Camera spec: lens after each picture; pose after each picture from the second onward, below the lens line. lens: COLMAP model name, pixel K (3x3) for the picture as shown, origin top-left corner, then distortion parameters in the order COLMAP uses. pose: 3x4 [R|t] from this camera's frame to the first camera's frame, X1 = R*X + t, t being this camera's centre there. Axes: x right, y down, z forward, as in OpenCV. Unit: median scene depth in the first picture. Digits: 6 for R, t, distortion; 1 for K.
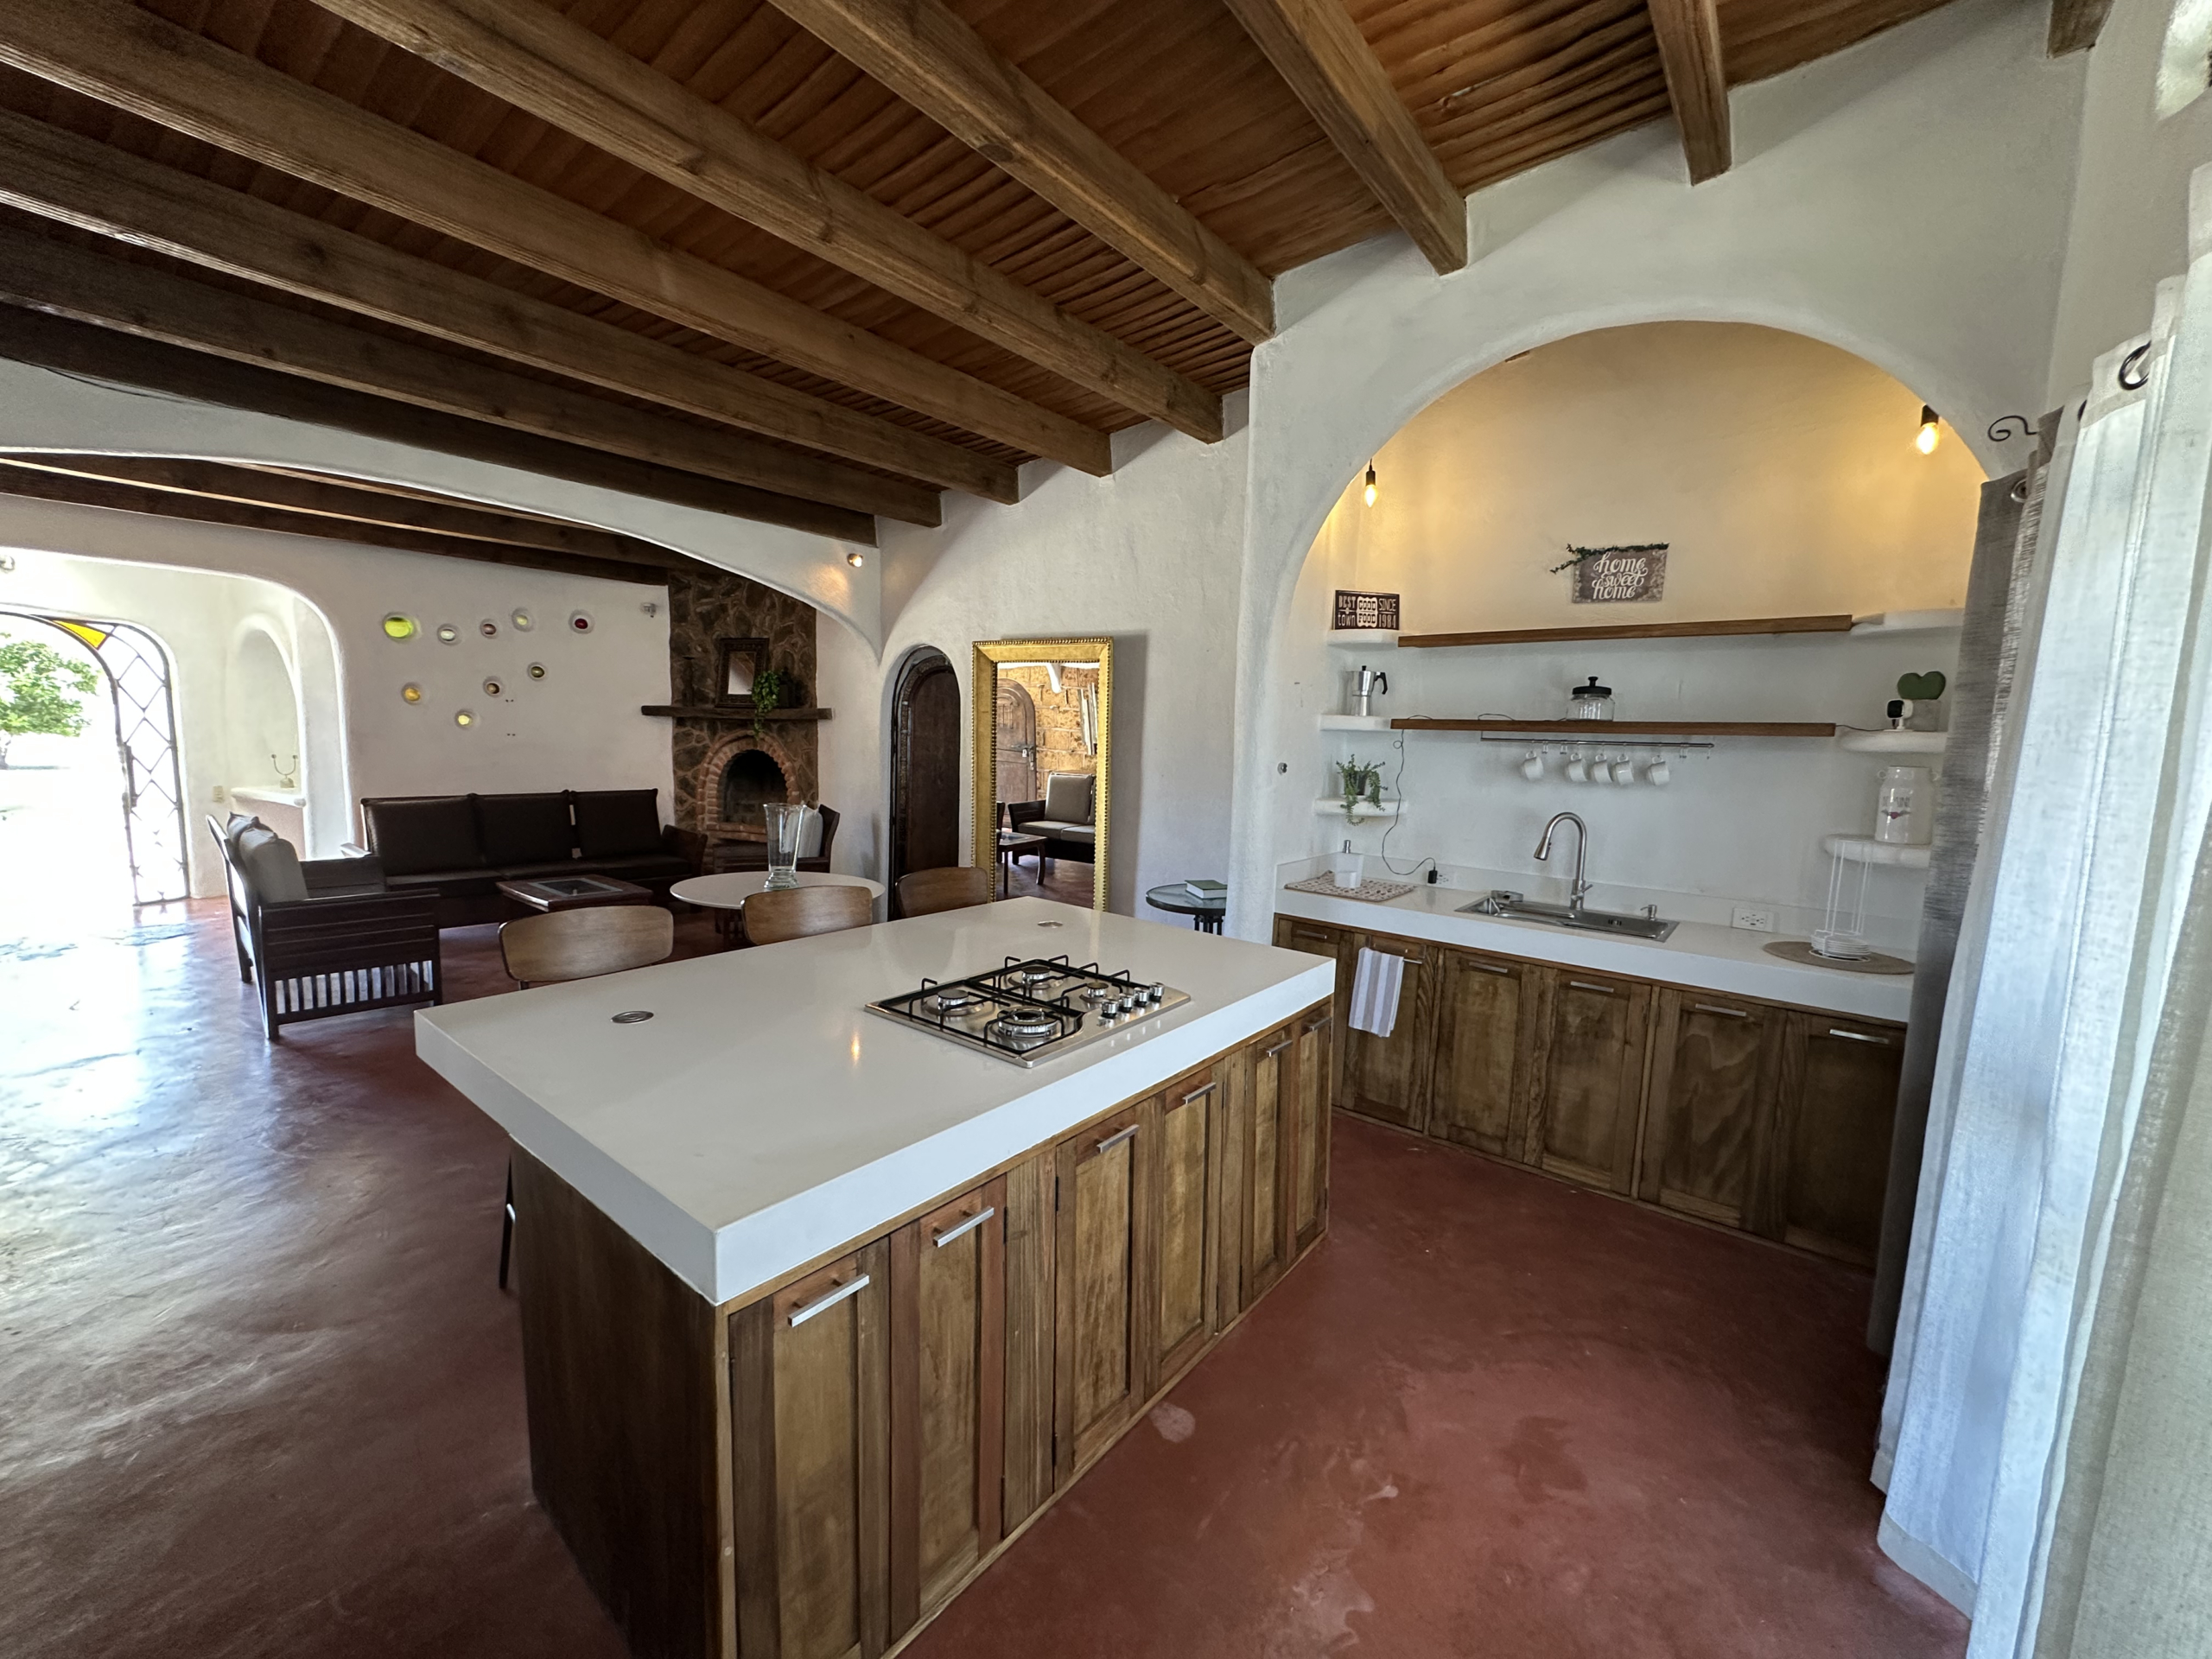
lens RADIAL K [[887.9, 0, 1104.2], [0, 887.9, 828.2], [0, 0, 1]] dist [-0.004471, 0.001078]
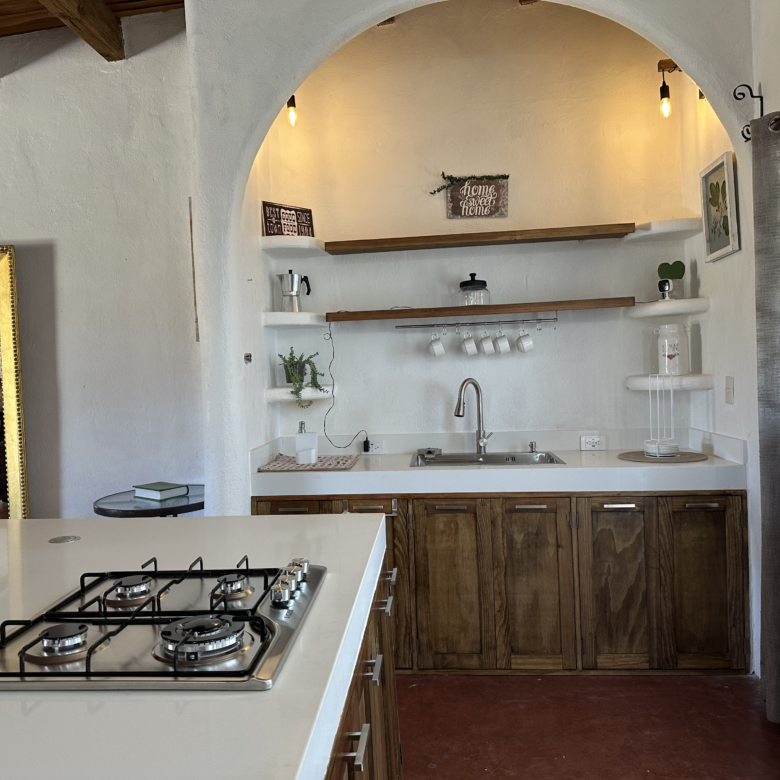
lens RADIAL K [[735.4, 0, 383.0], [0, 735.4, 381.8], [0, 0, 1]] dist [0.029117, 0.000000]
pose [[0.826953, -0.068179, 0.558122, -0.167255], [0.121821, 0.990769, -0.059469, 0.034585], [-0.548916, 0.117169, 0.827625, 0.201474]]
